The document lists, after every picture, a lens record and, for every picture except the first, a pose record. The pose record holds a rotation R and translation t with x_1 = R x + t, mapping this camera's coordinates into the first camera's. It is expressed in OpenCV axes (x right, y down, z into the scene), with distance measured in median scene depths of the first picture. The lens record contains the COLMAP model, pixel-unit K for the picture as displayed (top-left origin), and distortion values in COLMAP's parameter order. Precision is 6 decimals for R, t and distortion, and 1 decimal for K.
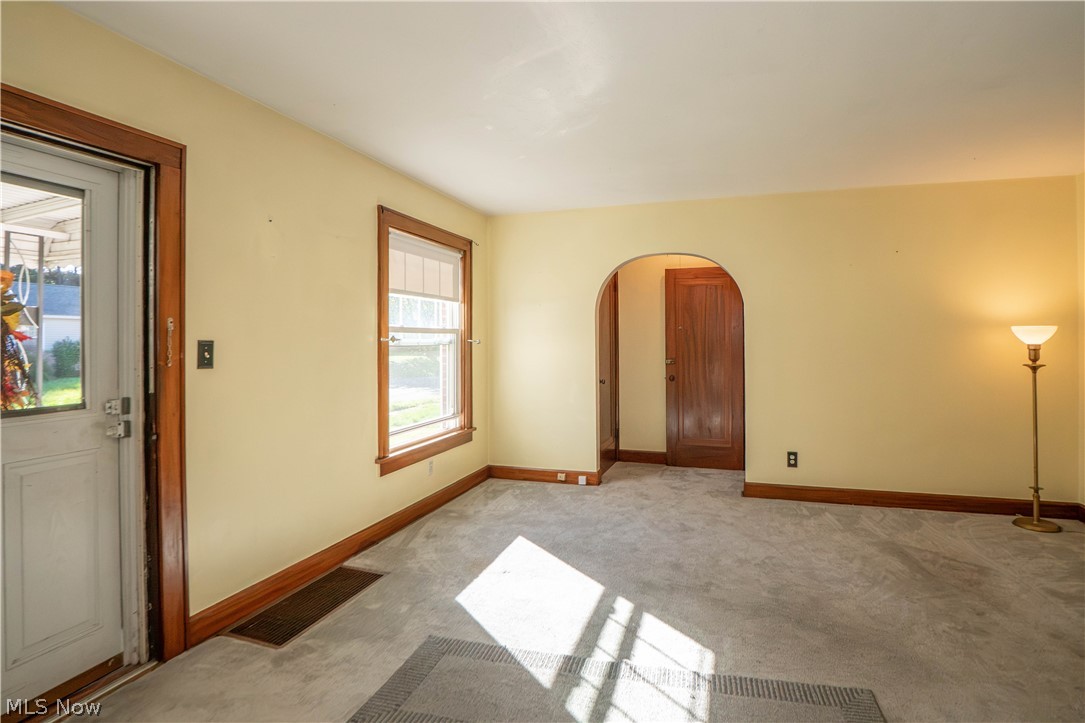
lens RADIAL K [[509.2, 0, 582.8], [0, 509.2, 339.3], [0, 0, 1]] dist [-0.019941, -0.000119]
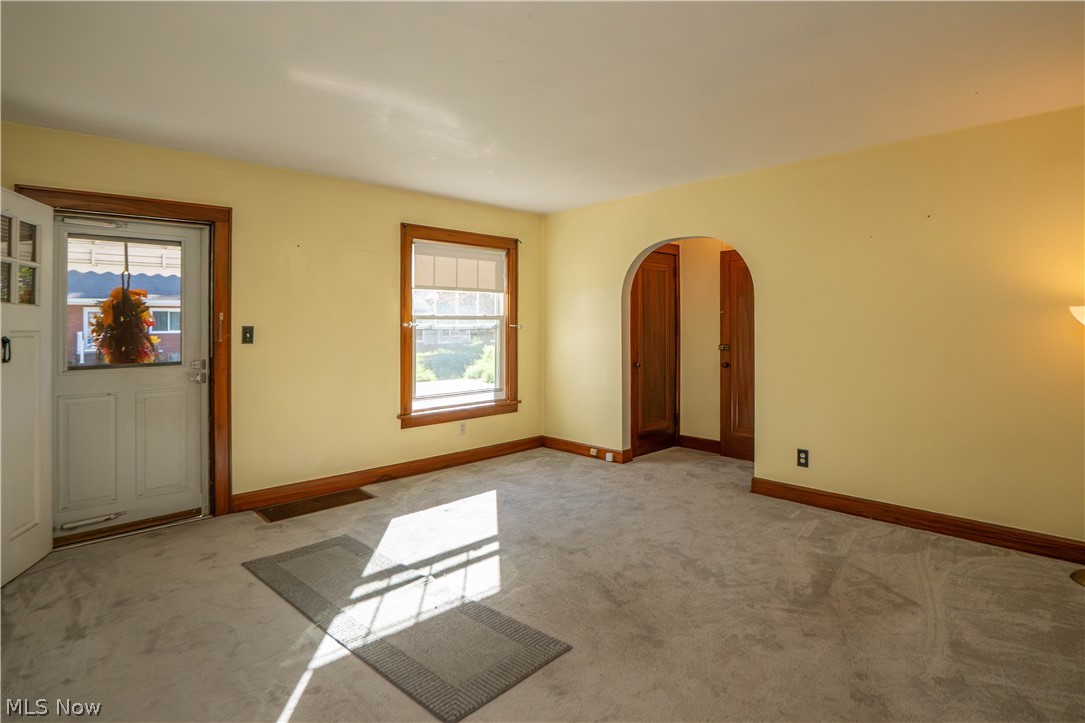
lens RADIAL K [[520.1, 0, 570.0], [0, 520.1, 324.9], [0, 0, 1]] dist [-0.014929, -0.000138]
pose [[0.890595, -0.000990, -0.454795, 0.585896], [0.002532, 0.999993, 0.002782, -0.002555], [0.454789, -0.003629, 0.890592, -0.003229]]
